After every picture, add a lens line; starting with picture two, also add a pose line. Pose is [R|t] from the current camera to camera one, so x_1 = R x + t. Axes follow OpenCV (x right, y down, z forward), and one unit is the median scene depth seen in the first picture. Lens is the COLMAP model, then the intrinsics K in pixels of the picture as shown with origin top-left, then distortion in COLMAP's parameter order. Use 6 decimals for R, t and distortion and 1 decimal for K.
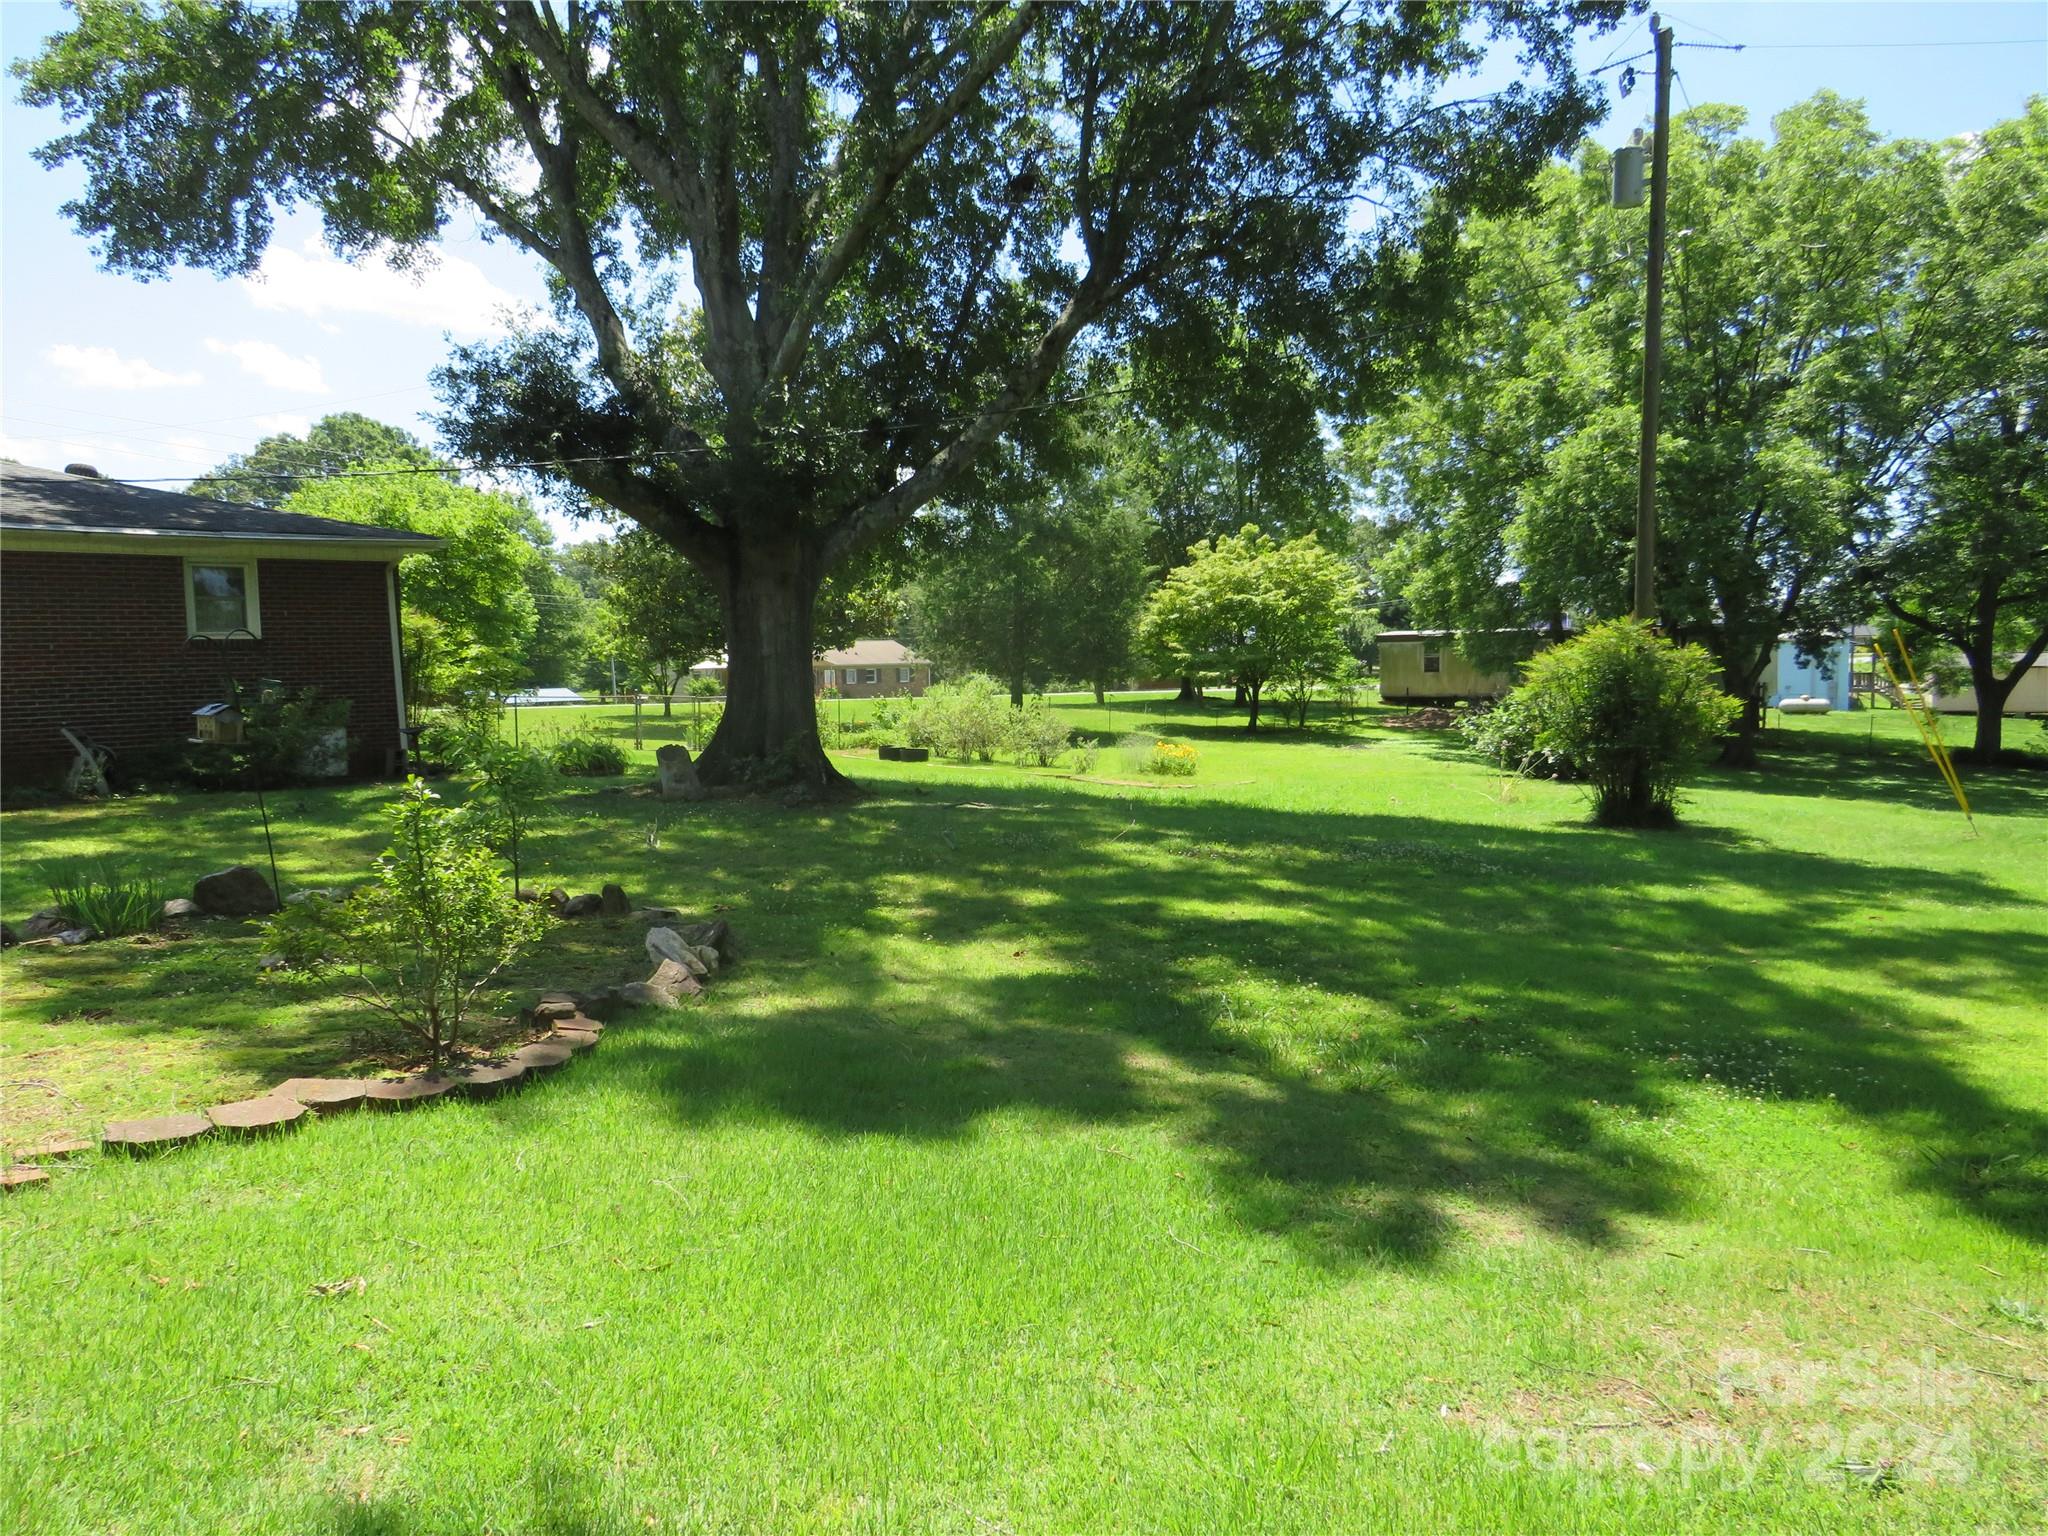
lens RADIAL K [[1435.6, 0, 1024.0], [0, 1435.6, 768.0], [0, 0, 1]] dist [-0.043545, 0.023407]
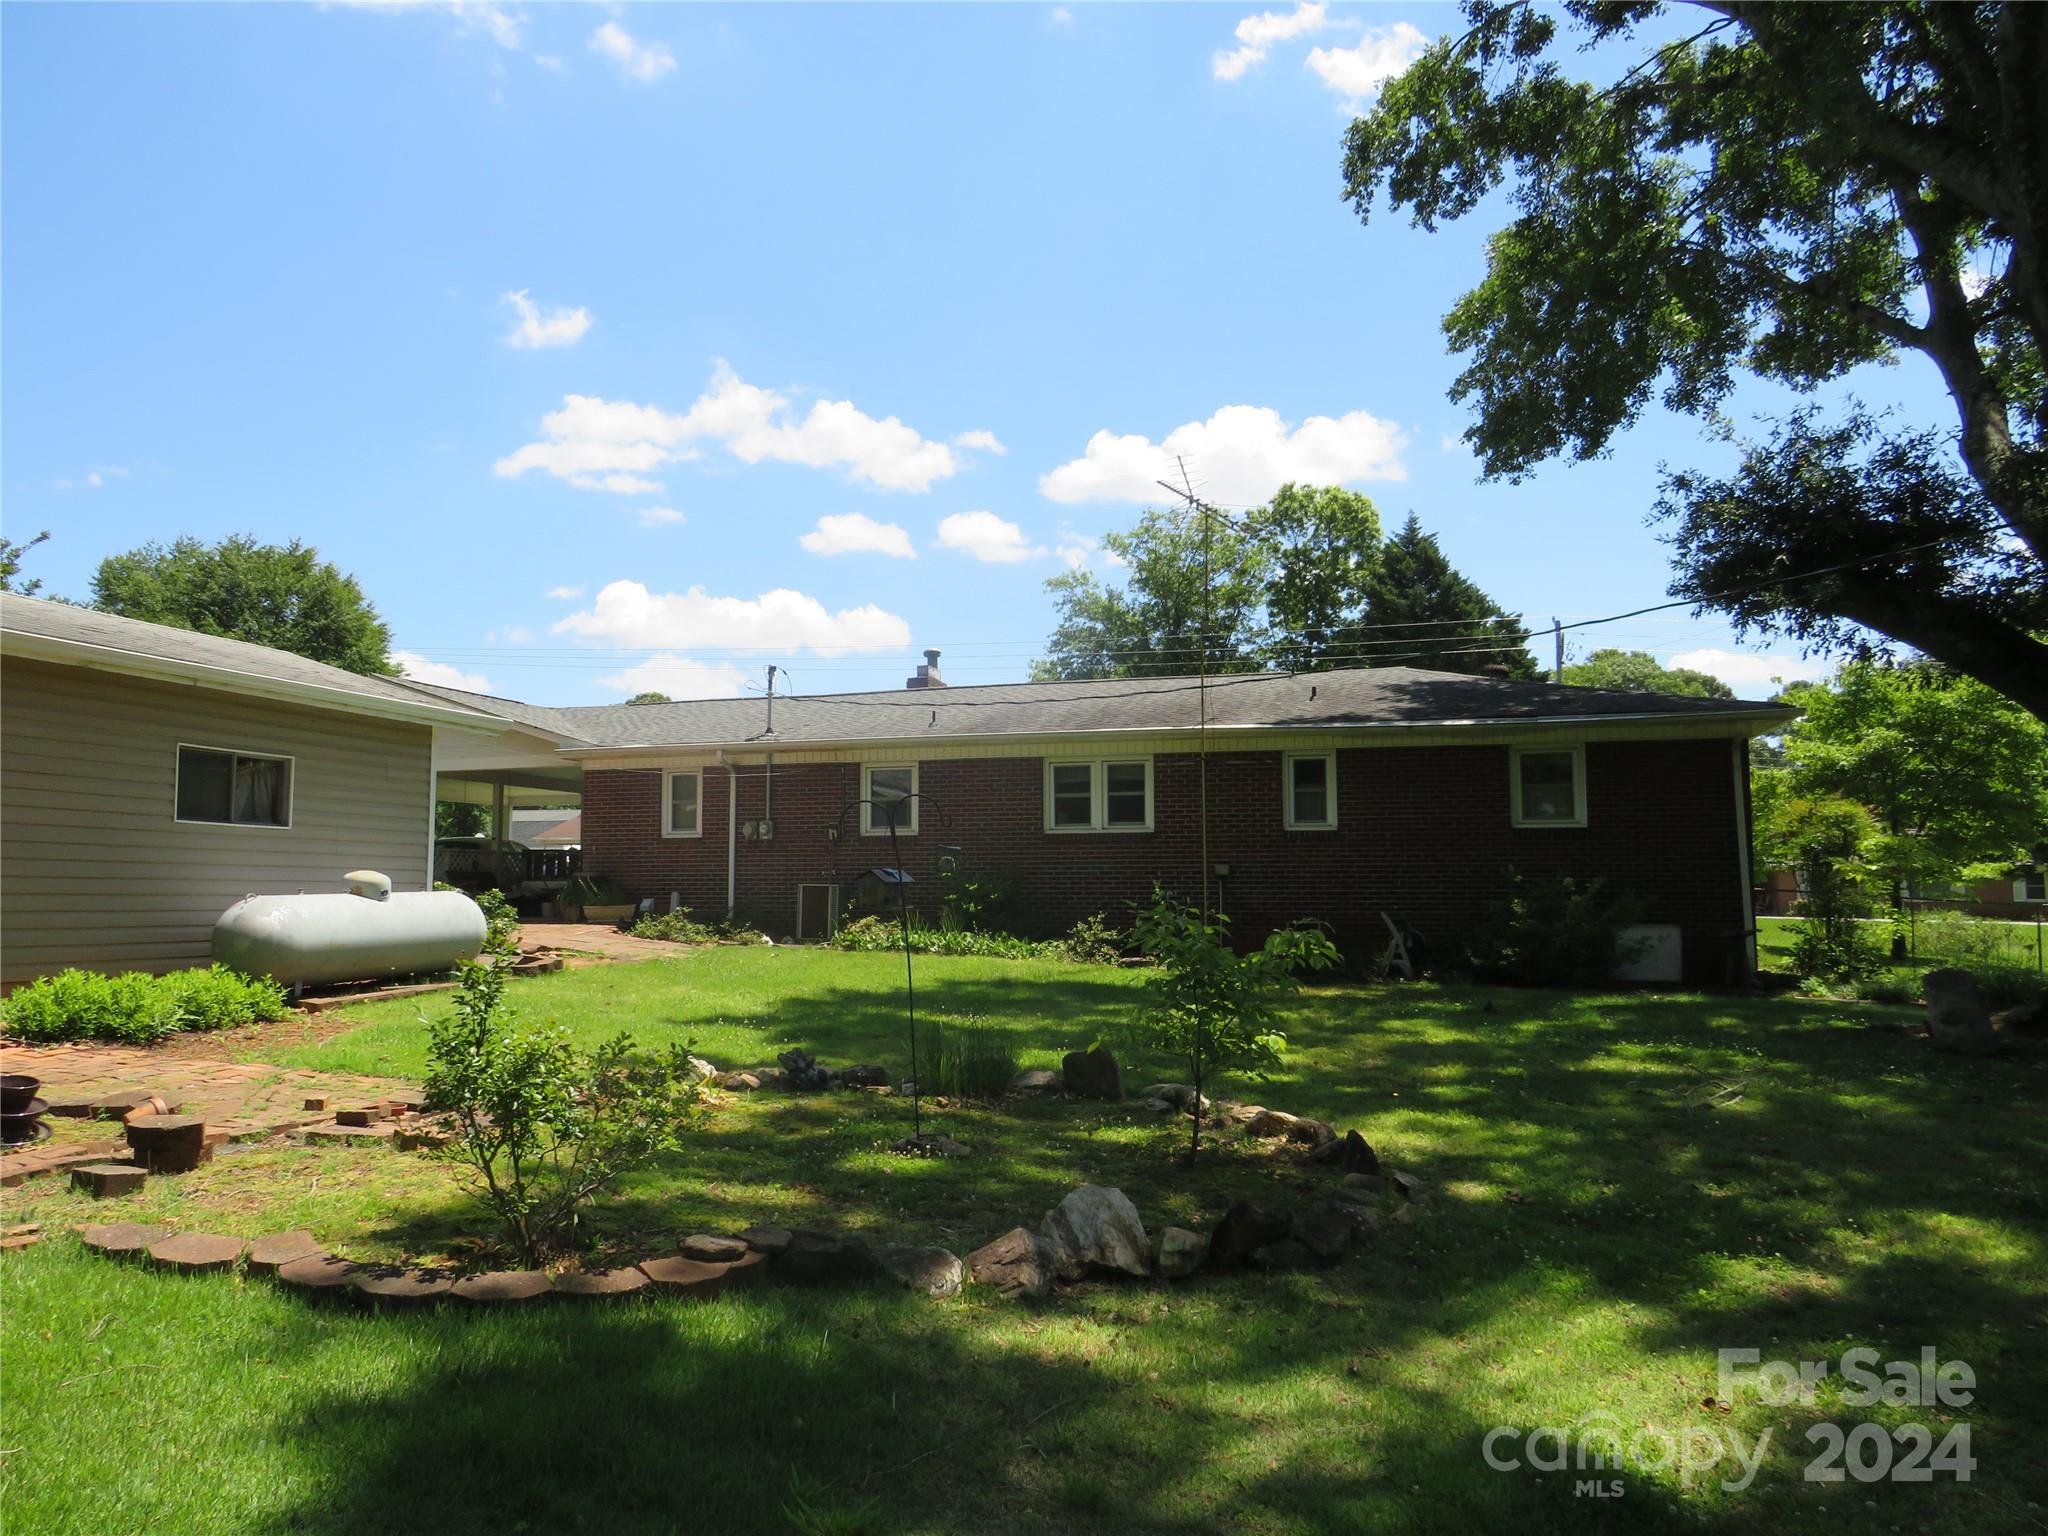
lens RADIAL K [[1435.6, 0, 1024.0], [0, 1435.6, 768.0], [0, 0, 1]] dist [-0.043545, 0.023407]
pose [[0.388654, -0.048816, -0.920090, 0.192107], [-0.087206, 0.992164, -0.089477, -0.014557], [0.917248, 0.115013, 0.381351, 0.309123]]
